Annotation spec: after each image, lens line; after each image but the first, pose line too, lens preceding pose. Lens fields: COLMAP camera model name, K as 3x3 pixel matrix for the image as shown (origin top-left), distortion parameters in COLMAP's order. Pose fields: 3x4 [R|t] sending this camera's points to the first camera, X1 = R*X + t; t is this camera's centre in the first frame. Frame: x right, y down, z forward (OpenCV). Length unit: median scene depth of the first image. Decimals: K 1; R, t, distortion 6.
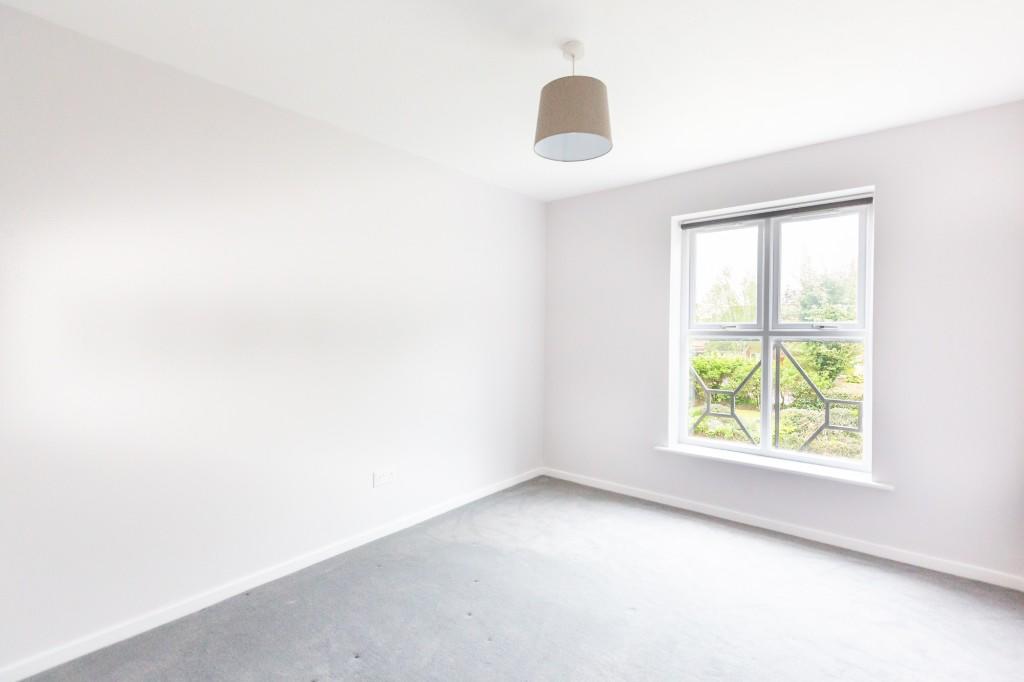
lens RADIAL K [[464.2, 0, 506.7], [0, 464.2, 339.0], [0, 0, 1]] dist [0.001480, 0.000668]
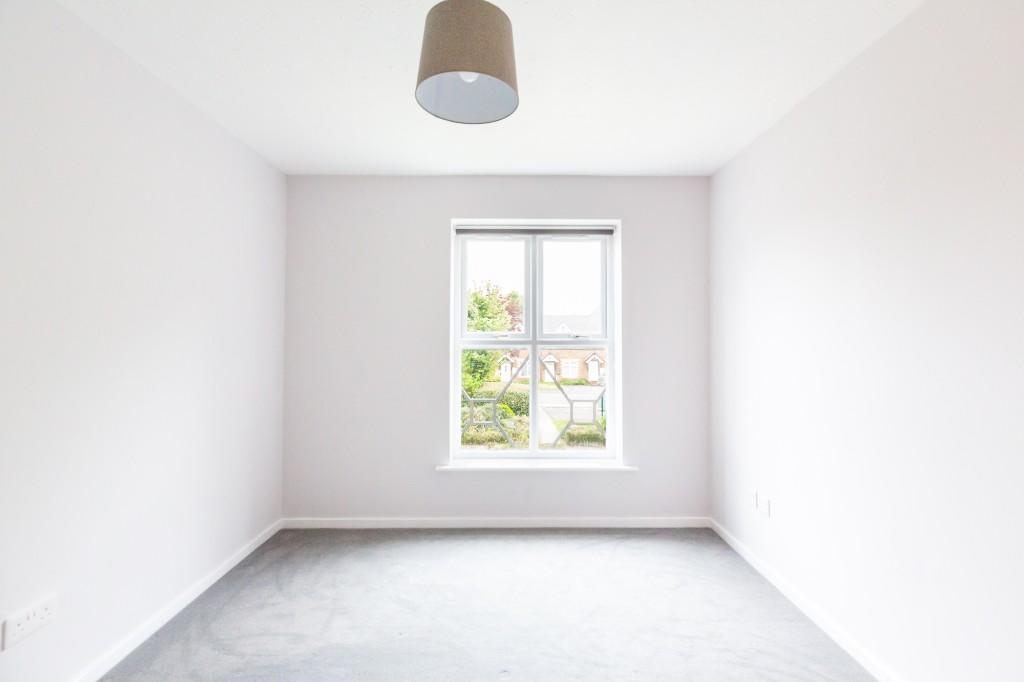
lens RADIAL K [[464.2, 0, 506.7], [0, 464.2, 339.0], [0, 0, 1]] dist [0.001480, 0.000668]
pose [[0.761948, 0.000292, 0.647639, -0.171395], [0.012273, 0.999814, -0.014891, -0.004697], [-0.647522, 0.019295, 0.761802, 0.219803]]
